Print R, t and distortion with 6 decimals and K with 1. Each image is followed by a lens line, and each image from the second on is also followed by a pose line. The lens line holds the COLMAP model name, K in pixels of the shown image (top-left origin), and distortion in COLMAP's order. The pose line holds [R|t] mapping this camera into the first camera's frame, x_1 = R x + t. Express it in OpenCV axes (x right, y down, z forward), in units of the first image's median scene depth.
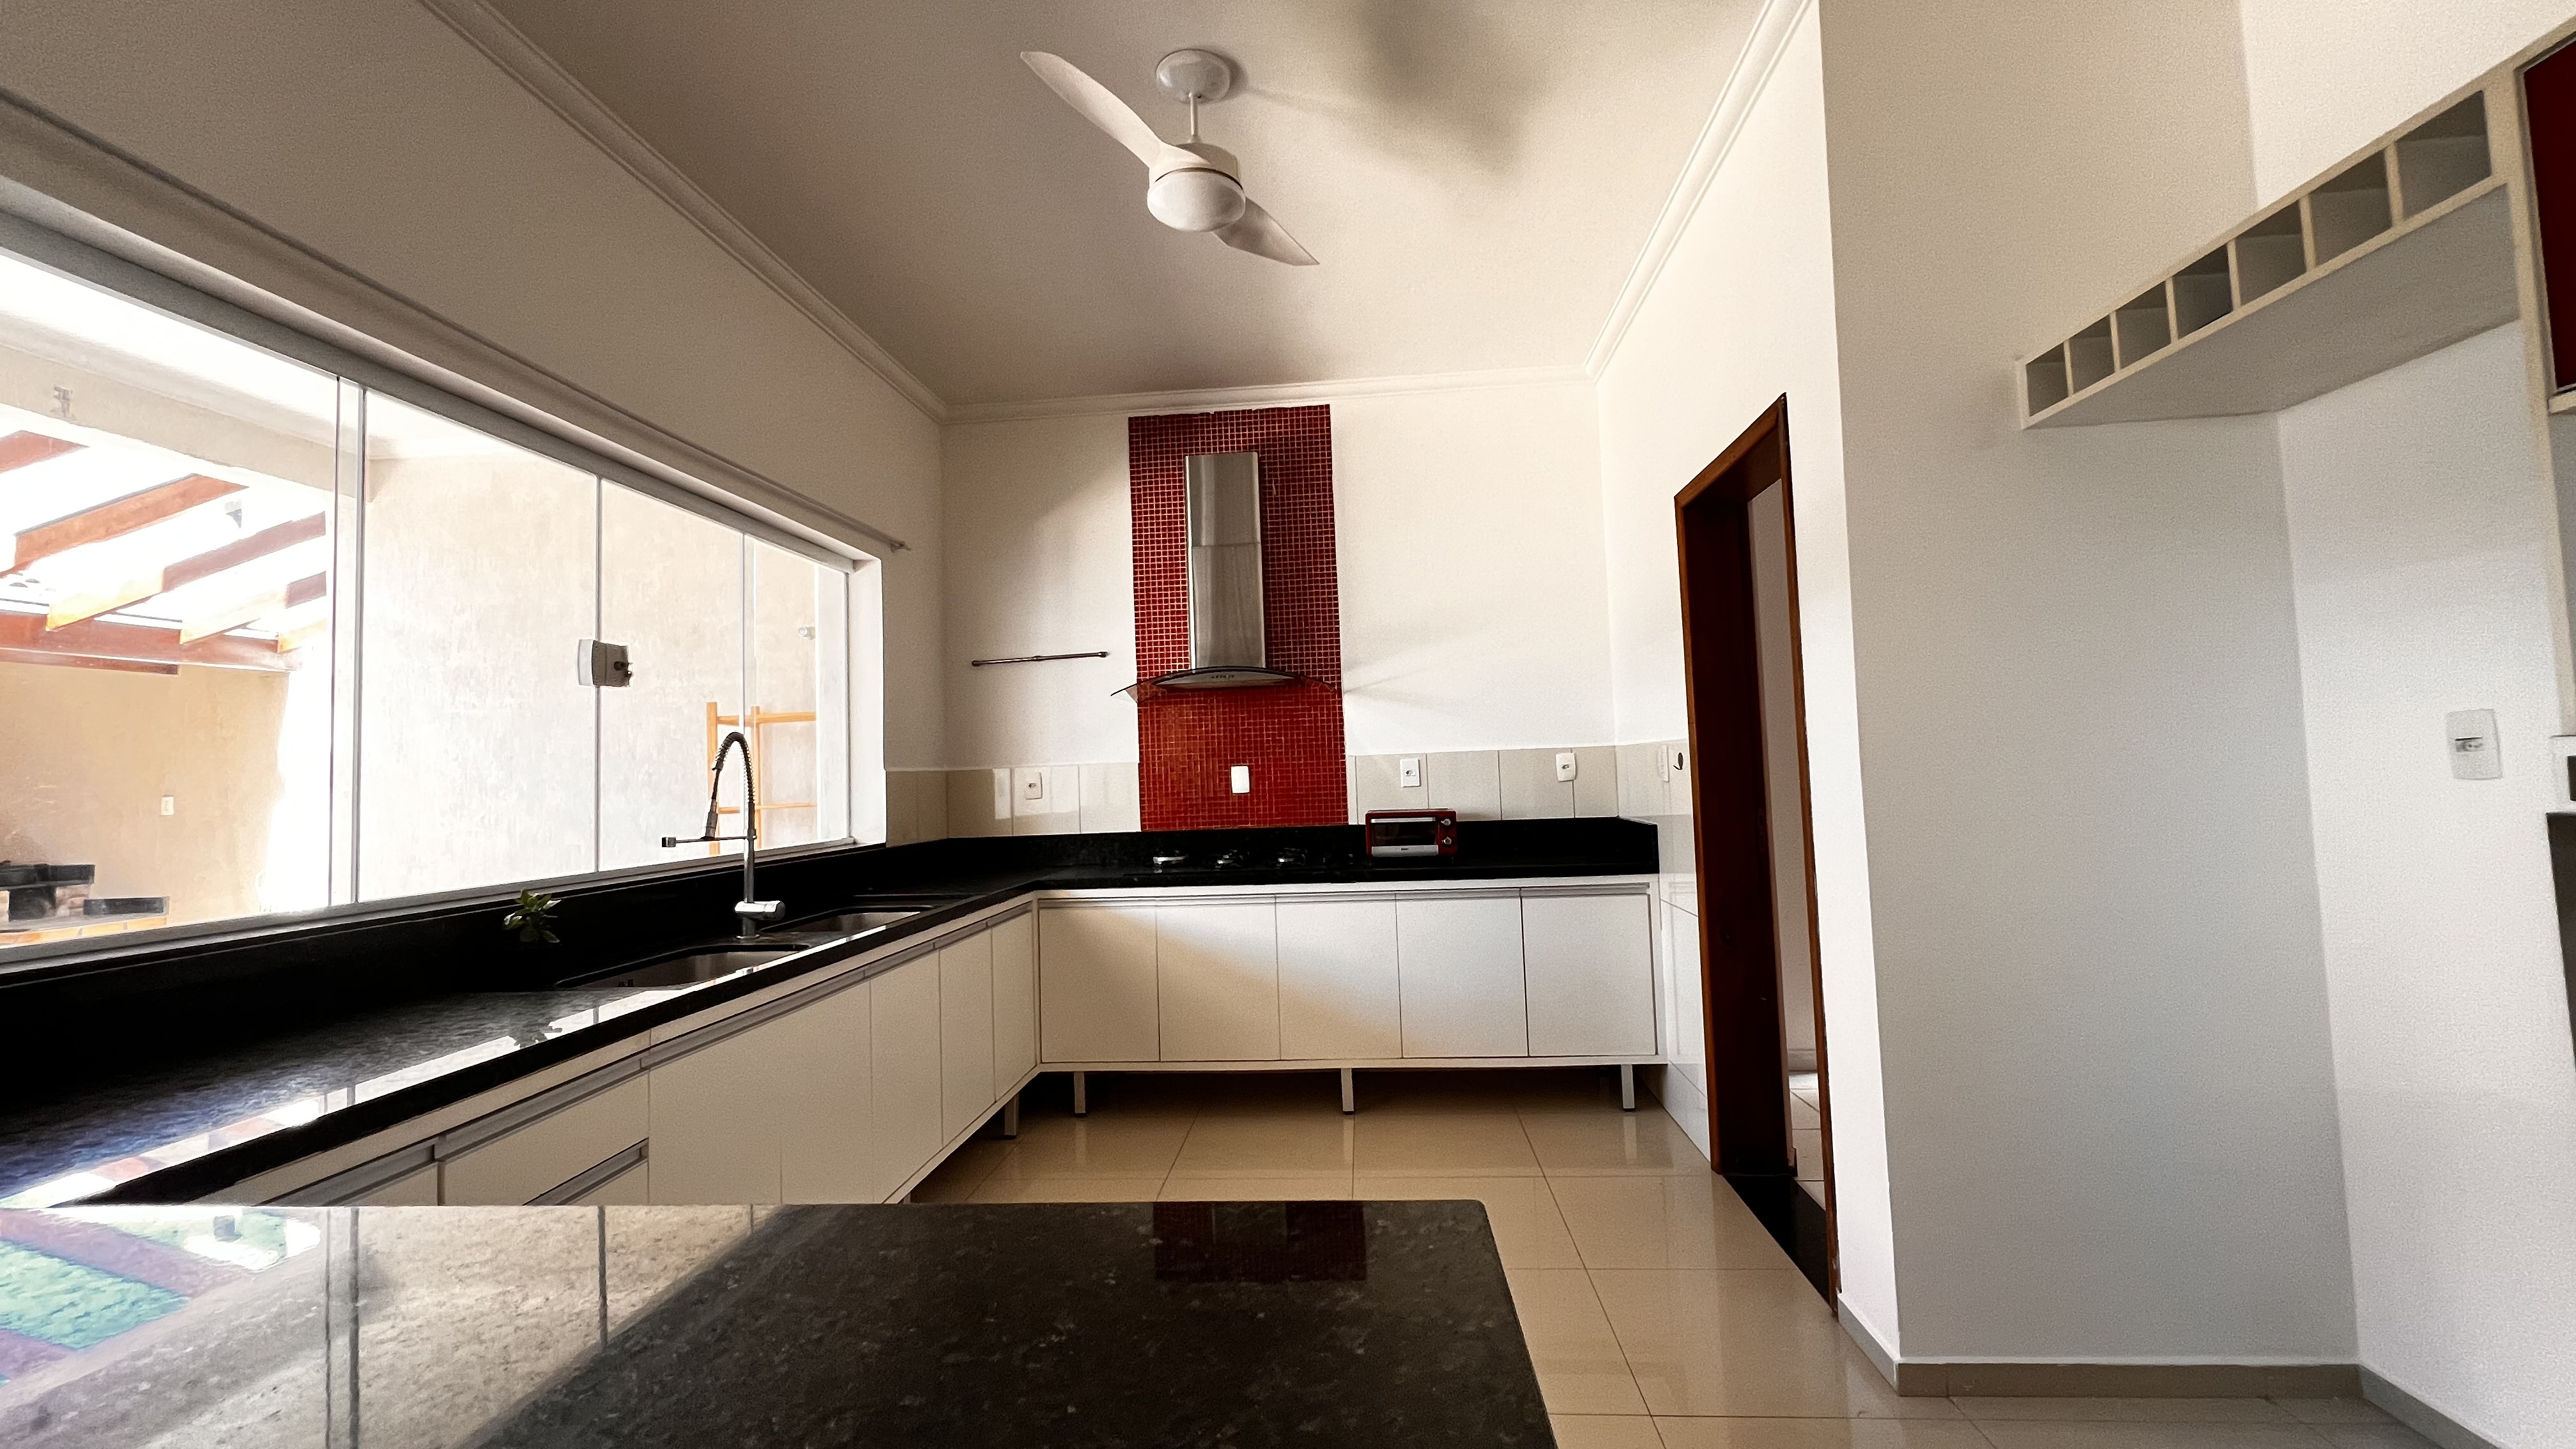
lens RADIAL K [[1024.8, 0, 1289.1], [0, 1024.8, 721.4], [0, 0, 1]] dist [-0.002496, 0.000725]
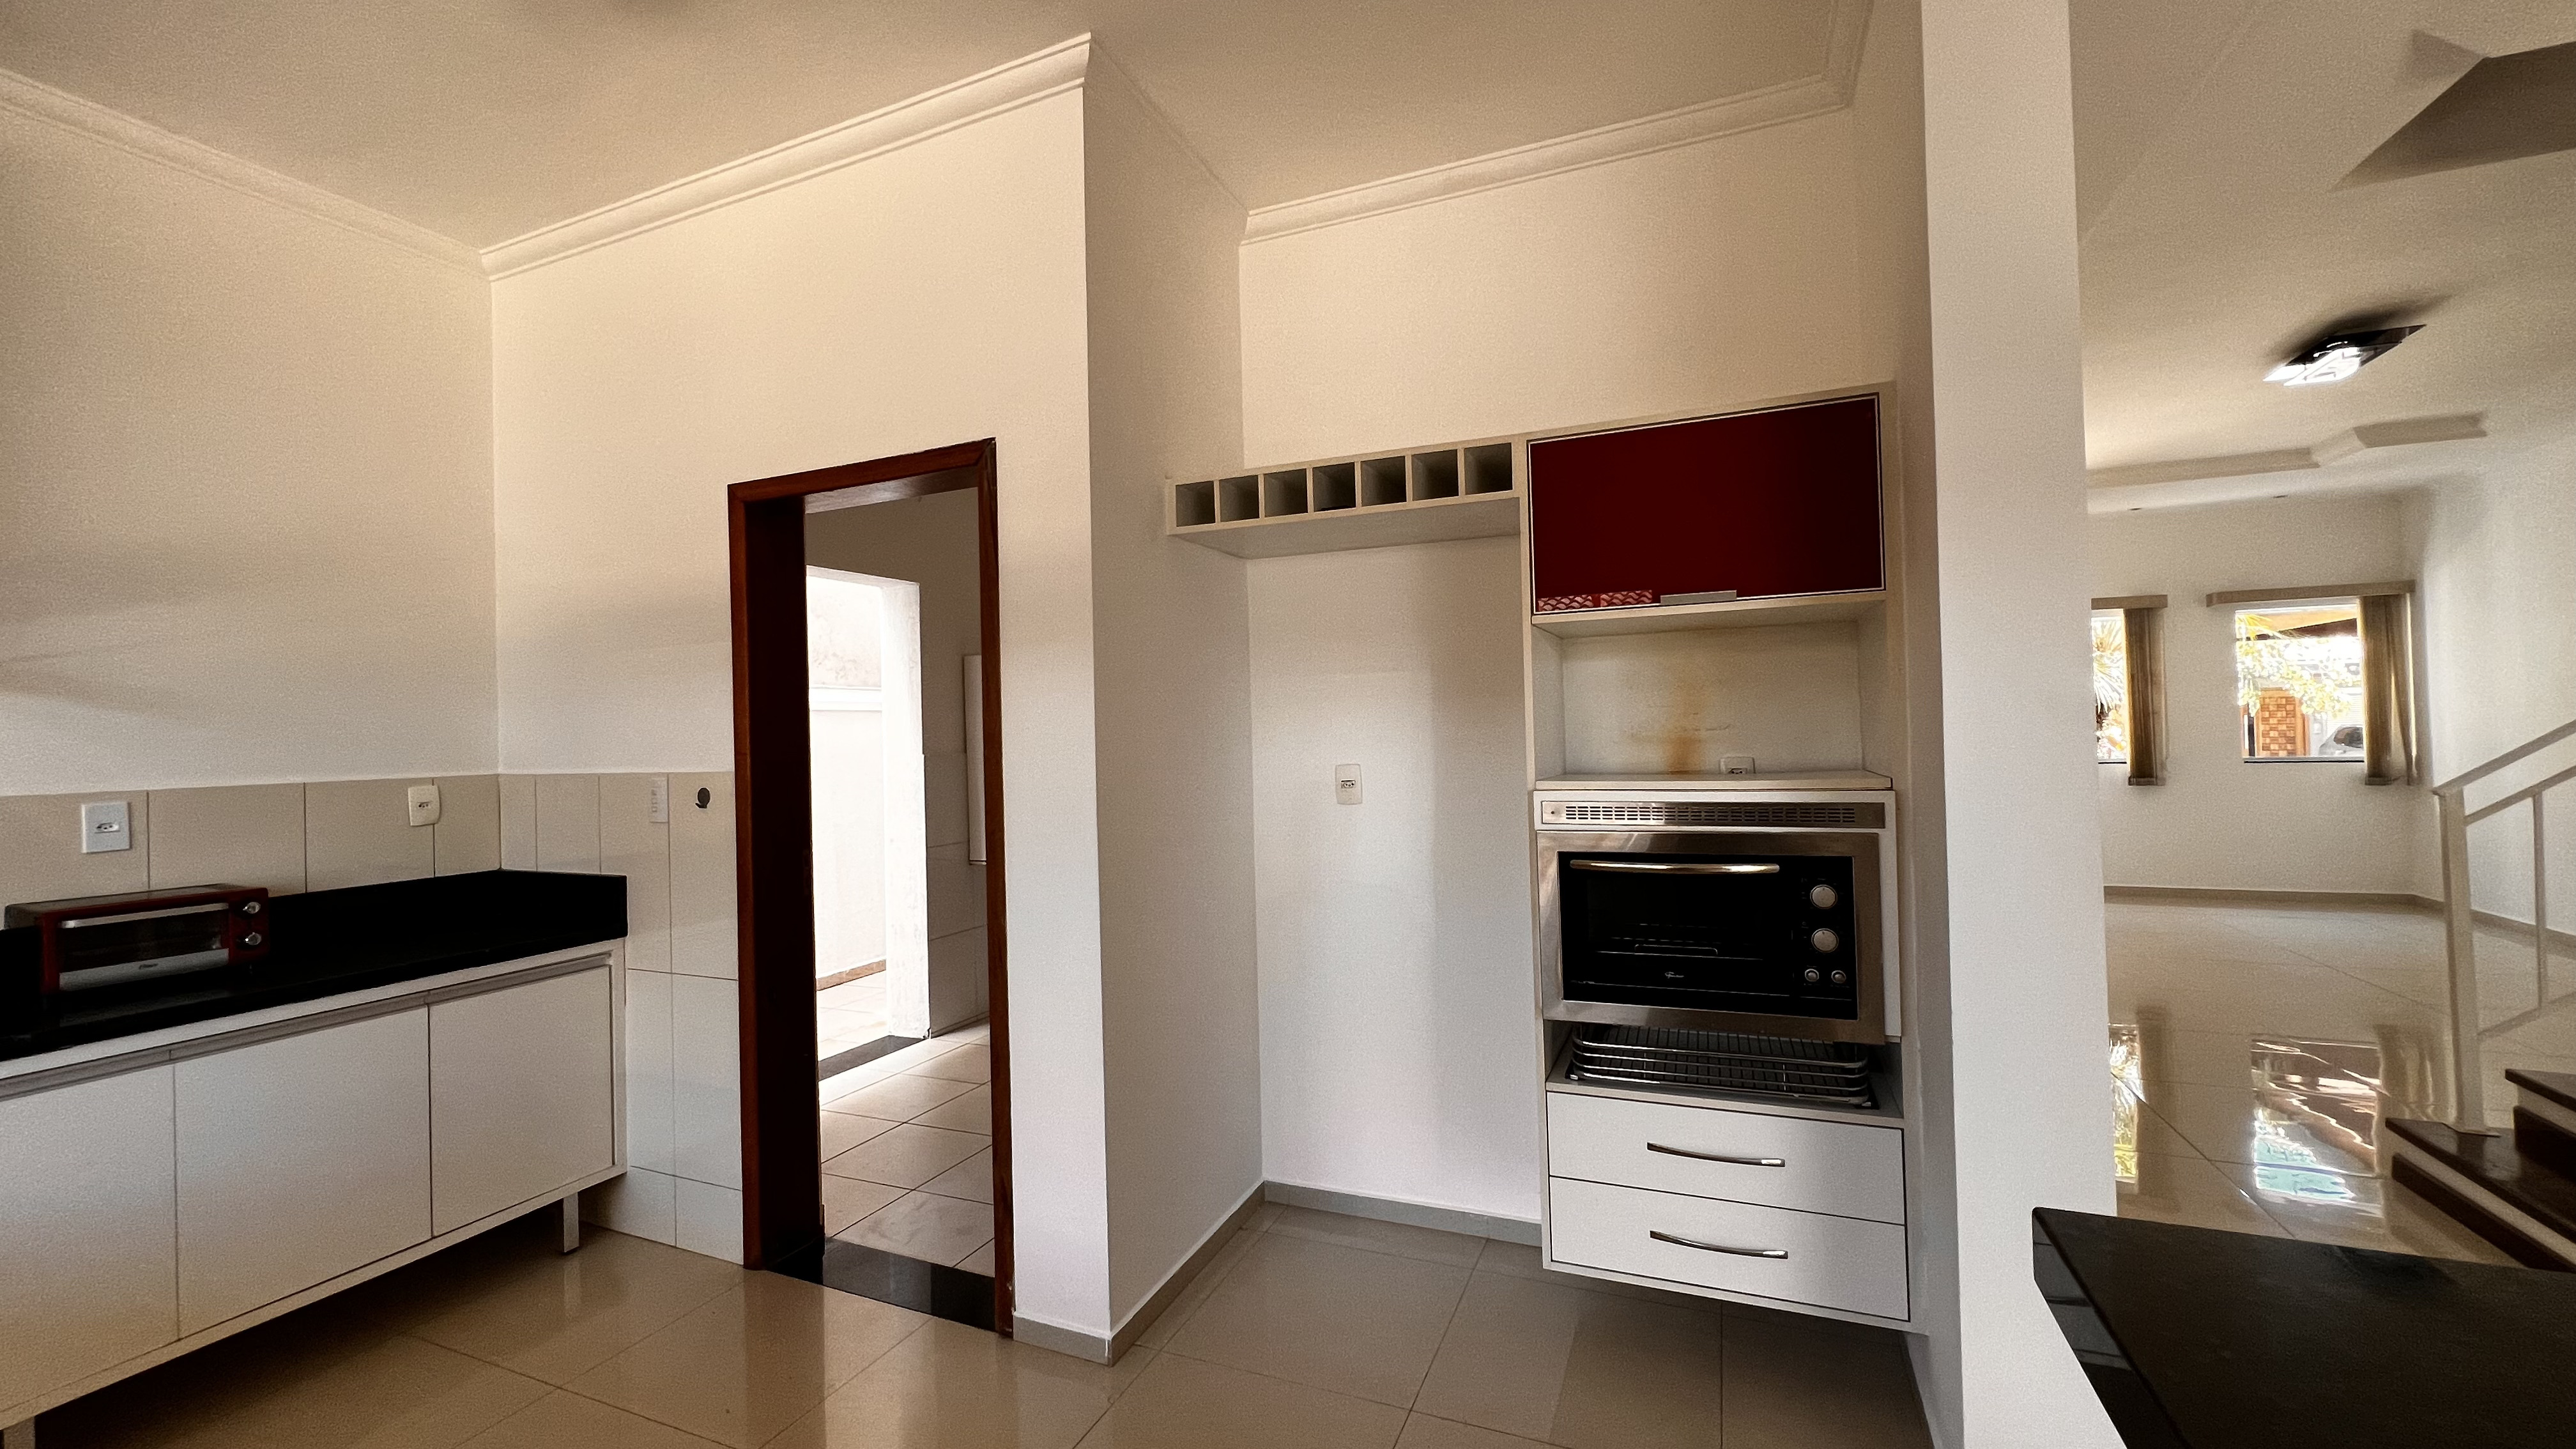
lens RADIAL K [[1028.8, 0, 1282.3], [0, 1028.8, 720.5], [0, 0, 1]] dist [-0.005531, 0.000790]
pose [[0.317848, 0.038066, 0.947377, -0.222308], [-0.032999, 0.999033, -0.029071, -0.013307], [-0.947567, -0.022023, 0.318797, 0.238642]]
